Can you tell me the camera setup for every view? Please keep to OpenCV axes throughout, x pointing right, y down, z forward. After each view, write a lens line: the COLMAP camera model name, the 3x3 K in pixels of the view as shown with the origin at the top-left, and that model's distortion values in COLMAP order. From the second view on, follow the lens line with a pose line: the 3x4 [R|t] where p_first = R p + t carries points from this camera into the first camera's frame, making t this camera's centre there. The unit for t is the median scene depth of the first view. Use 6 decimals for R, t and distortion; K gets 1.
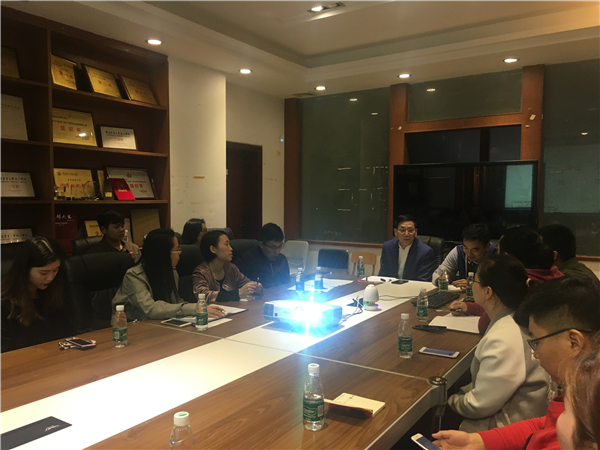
lens RADIAL K [[507.0, 0, 298.8], [0, 507.0, 224.6], [0, 0, 1]] dist [0.042340, -0.009186]
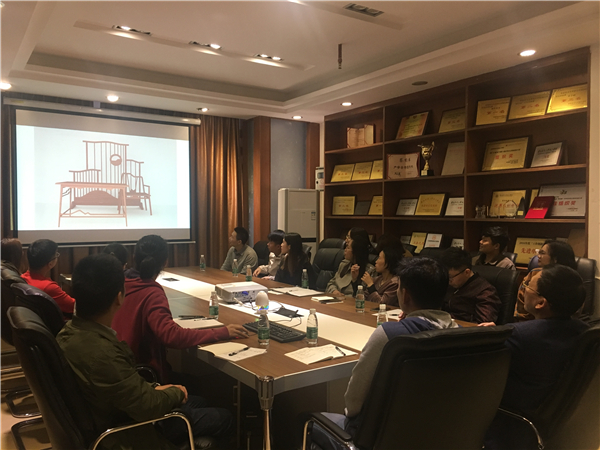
lens RADIAL K [[507.0, 0, 298.0], [0, 507.0, 224.4], [0, 0, 1]] dist [0.042340, -0.009186]
pose [[-0.399049, 0.020648, -0.916697, 0.706793], [-0.053392, 0.997527, 0.045711, -0.053495], [0.915374, 0.067185, -0.396960, 0.913758]]
